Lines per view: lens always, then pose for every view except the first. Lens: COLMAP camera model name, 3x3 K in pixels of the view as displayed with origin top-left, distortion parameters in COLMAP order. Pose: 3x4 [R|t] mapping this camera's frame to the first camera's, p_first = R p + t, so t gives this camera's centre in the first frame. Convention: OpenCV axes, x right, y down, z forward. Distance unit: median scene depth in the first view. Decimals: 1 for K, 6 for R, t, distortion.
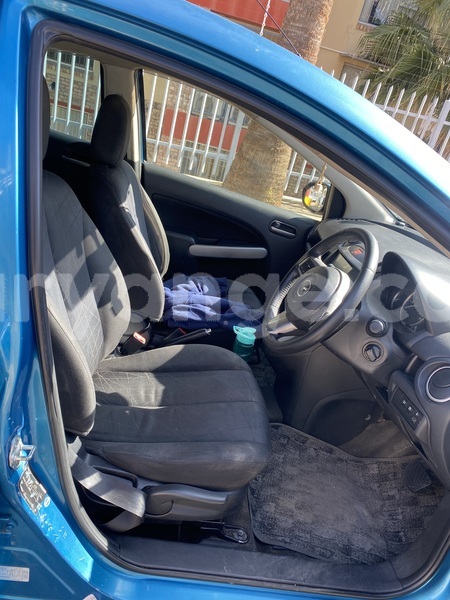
lens RADIAL K [[458.6, 0, 223.9], [0, 458.6, 305.0], [0, 0, 1]] dist [0.009794, 0.003025]
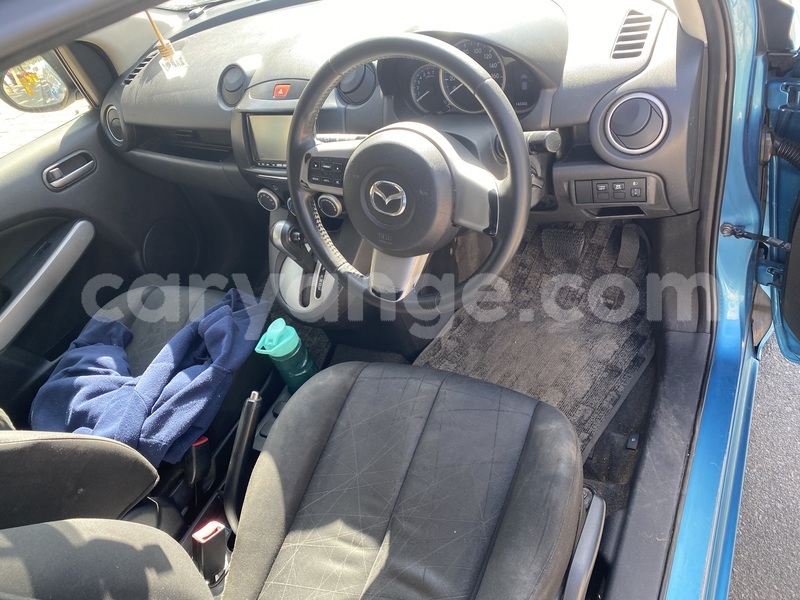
lens RADIAL K [[611.4, 0, 398.4], [0, 611.4, 291.1], [0, 0, 1]] dist [0.009794, 0.003025]
pose [[0.401492, -0.828988, 0.389337, -0.157912], [0.680283, 0.554555, 0.479253, -0.263412], [-0.613204, 0.072443, 0.786596, 0.380943]]
